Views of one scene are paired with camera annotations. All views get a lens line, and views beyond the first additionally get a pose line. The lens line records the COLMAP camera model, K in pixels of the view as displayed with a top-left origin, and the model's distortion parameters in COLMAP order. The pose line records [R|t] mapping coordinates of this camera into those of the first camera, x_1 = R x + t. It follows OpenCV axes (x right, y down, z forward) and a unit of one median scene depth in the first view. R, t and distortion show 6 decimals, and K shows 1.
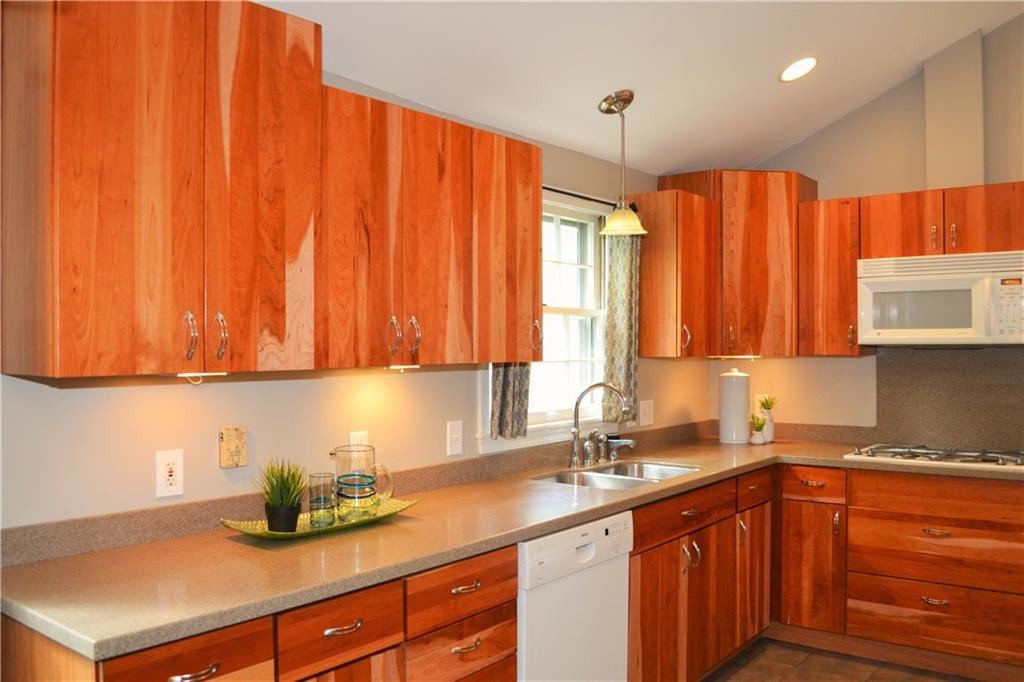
lens RADIAL K [[868.7, 0, 512.0], [0, 868.7, 341.0], [0, 0, 1]] dist [-0.069098, -0.006788]
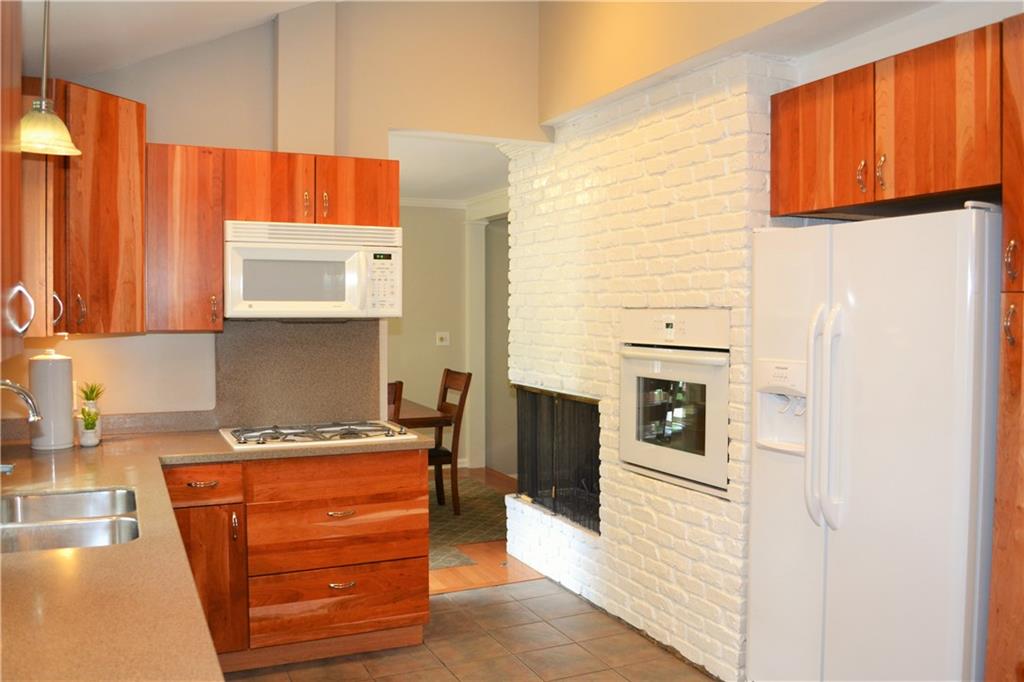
lens RADIAL K [[868.7, 0, 512.0], [0, 868.7, 341.0], [0, 0, 1]] dist [-0.069098, -0.006788]
pose [[0.455785, -0.026162, 0.889705, -0.252799], [-0.007223, 0.999426, 0.033089, -0.003589], [-0.890061, -0.021508, 0.455334, 0.353056]]
